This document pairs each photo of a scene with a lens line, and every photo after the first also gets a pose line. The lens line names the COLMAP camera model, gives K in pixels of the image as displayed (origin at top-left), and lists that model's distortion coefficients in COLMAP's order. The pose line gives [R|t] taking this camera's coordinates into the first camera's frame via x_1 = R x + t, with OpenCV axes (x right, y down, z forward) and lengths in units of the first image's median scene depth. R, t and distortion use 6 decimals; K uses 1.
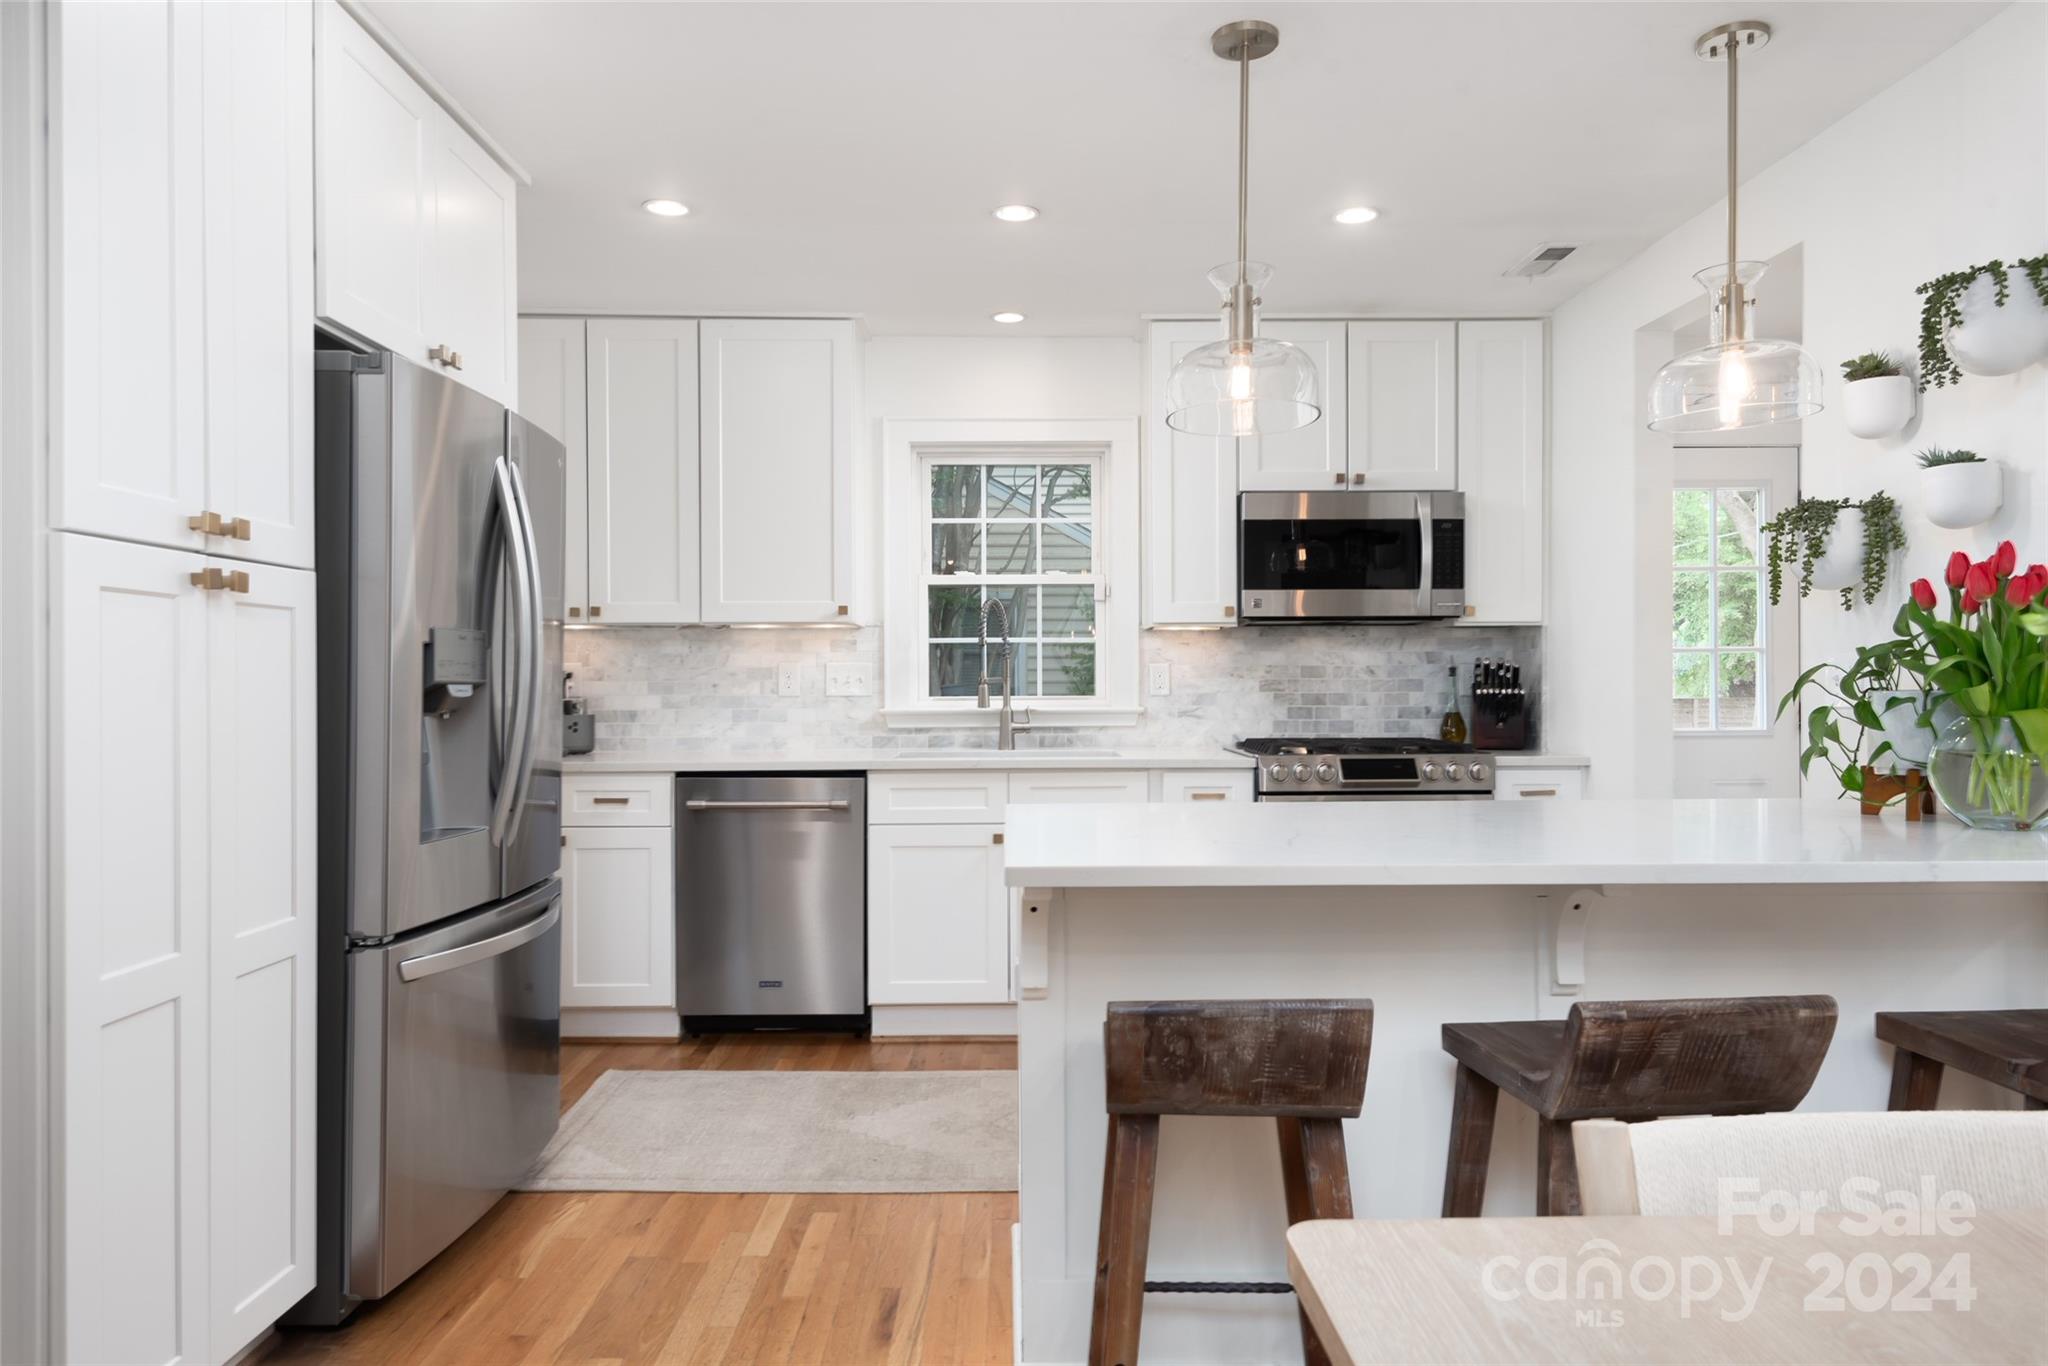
lens RADIAL K [[1257.3, 0, 1048.3], [0, 1257.3, 677.9], [0, 0, 1]] dist [-0.001960, -0.000709]
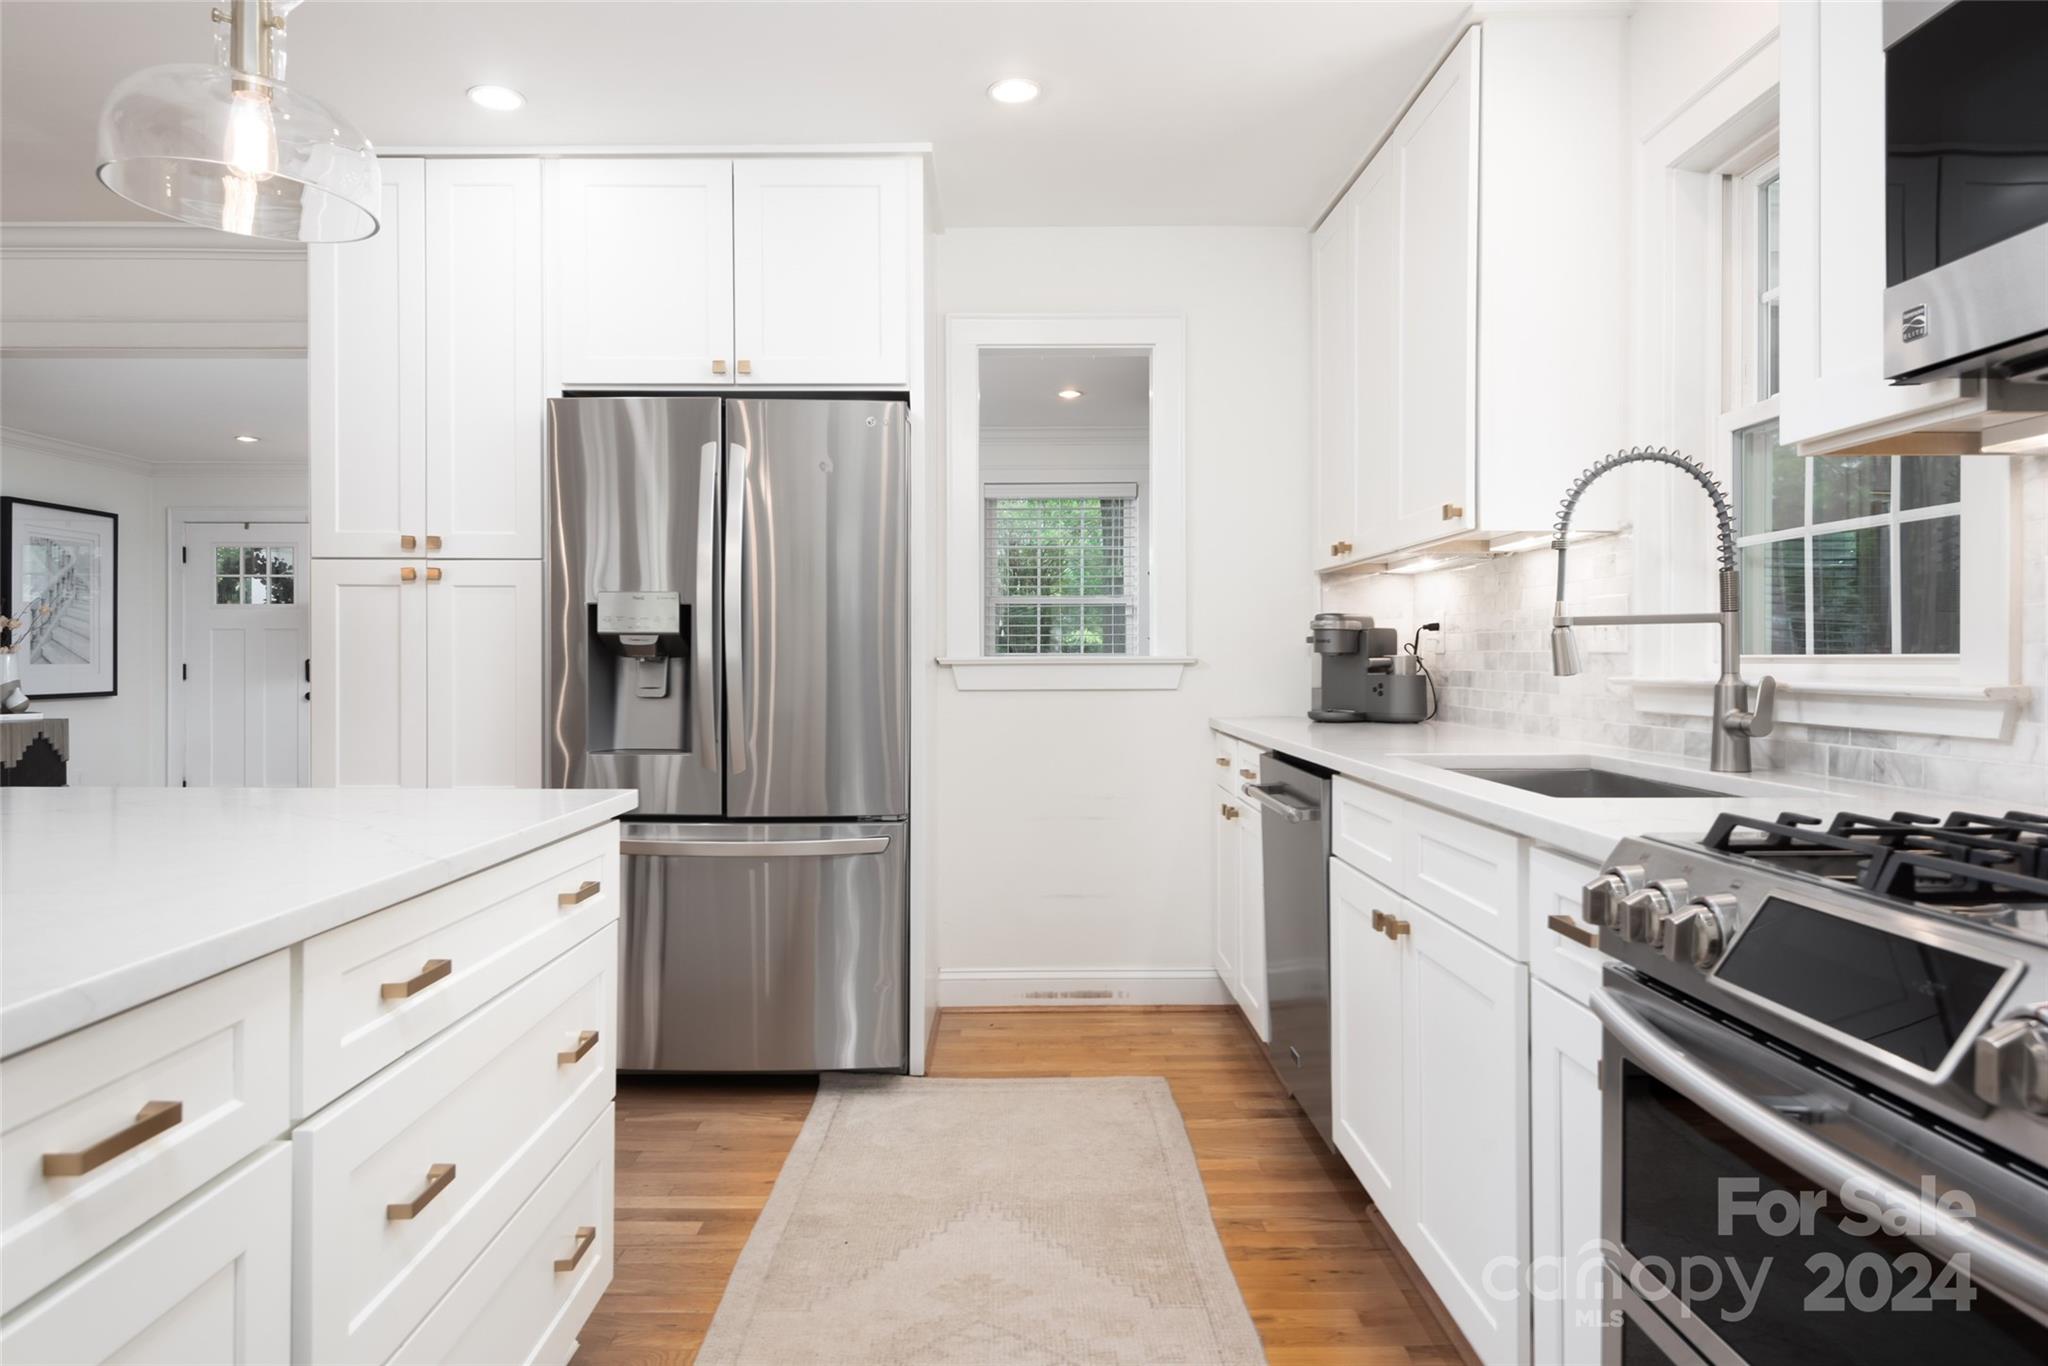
lens RADIAL K [[1257.3, 0, 1048.3], [0, 1257.3, 677.9], [0, 0, 1]] dist [-0.001960, -0.000709]
pose [[-0.011501, 0.021145, -0.999710, 0.421826], [0.006299, 0.999758, 0.021073, 0.012387], [0.999914, -0.006055, -0.011631, 0.759555]]
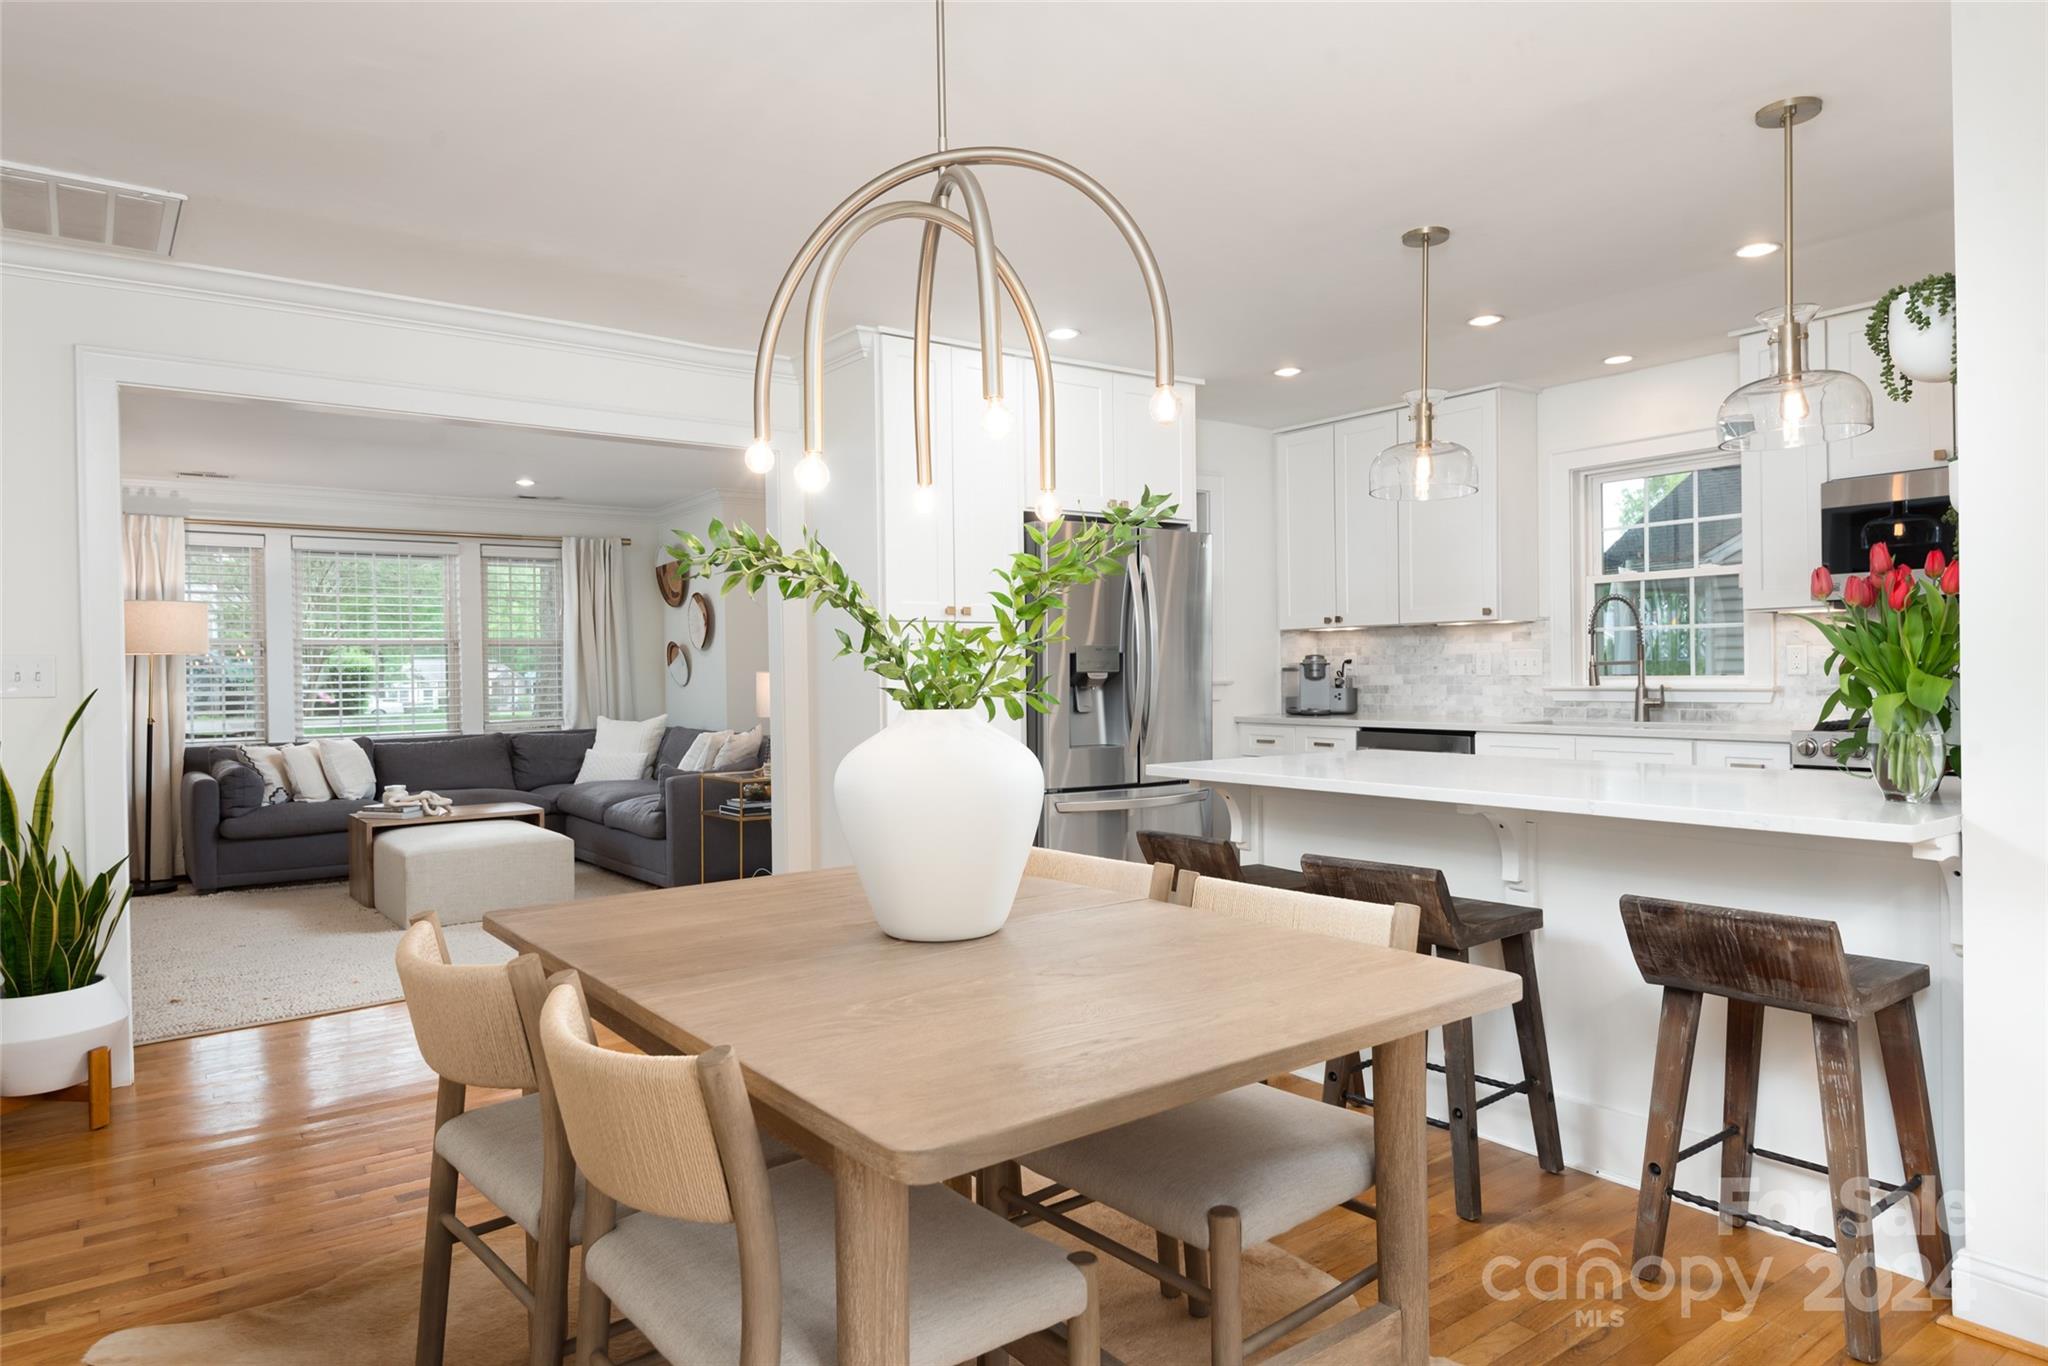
lens RADIAL K [[1221.3, 0, 1050.3], [0, 1221.3, 683.3], [0, 0, 1]] dist [0.001715, 0.000404]
pose [[0.582430, 0.005941, -0.812859, 0.572324], [0.016842, 0.999670, 0.019374, -0.009712], [0.812706, -0.024974, 0.582138, -0.113574]]
